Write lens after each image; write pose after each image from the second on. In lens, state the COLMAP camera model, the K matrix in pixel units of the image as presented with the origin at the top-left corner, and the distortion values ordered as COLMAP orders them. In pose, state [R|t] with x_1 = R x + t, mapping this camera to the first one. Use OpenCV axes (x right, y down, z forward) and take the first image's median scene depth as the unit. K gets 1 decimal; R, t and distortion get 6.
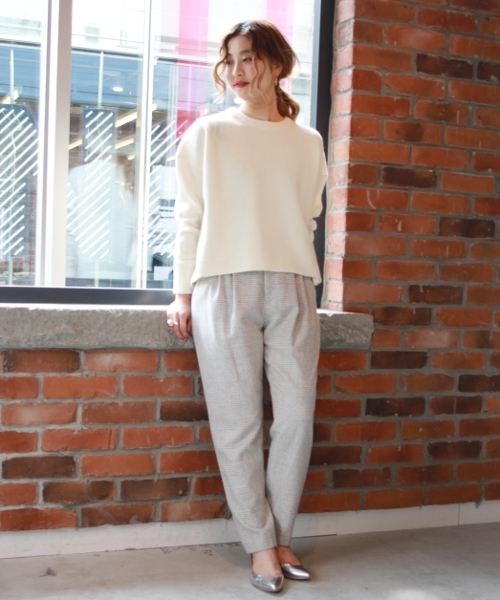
lens RADIAL K [[929.7, 0, 250.0], [0, 929.7, 300.0], [0, 0, 1]] dist [-0.047966, -0.037414]
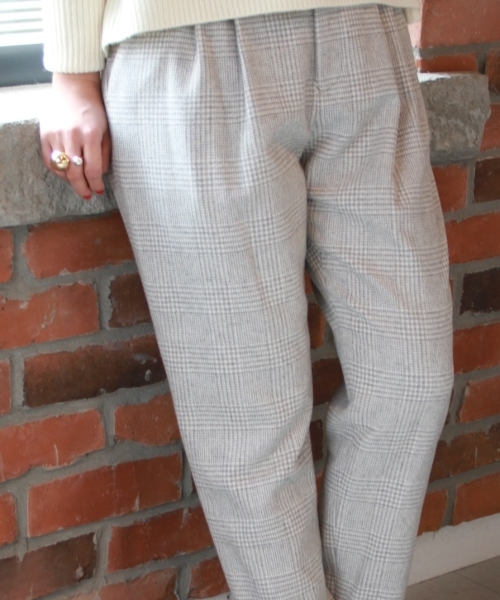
lens RADIAL K [[1778.1, 0, 249.9], [0, 1778.1, 337.3], [0, 0, 1]] dist [-0.096095, -0.109712]
pose [[0.959973, -0.094321, 0.263732, -0.196771], [0.022283, 0.964328, 0.263772, -0.086431], [-0.279203, -0.247337, 0.927831, 0.311588]]
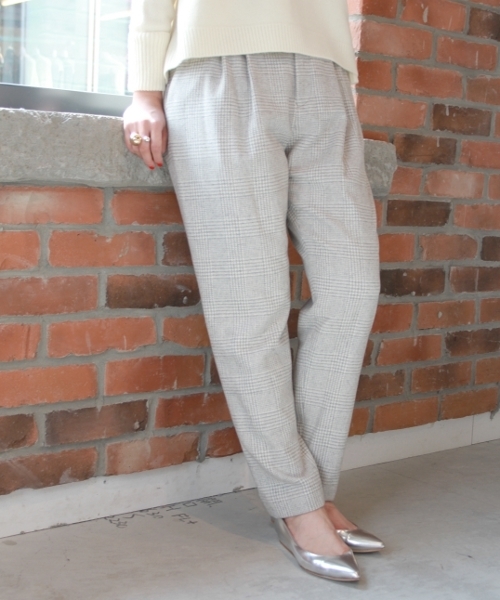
lens RADIAL K [[995.1, 0, 250.2], [0, 995.1, 279.4], [0, 0, 1]] dist [-0.041950, 0.007734]
pose [[0.958035, -0.022344, 0.285778, -0.189887], [-0.000580, 0.996804, 0.079881, 0.060862], [-0.286650, -0.076694, 0.954961, 0.369189]]
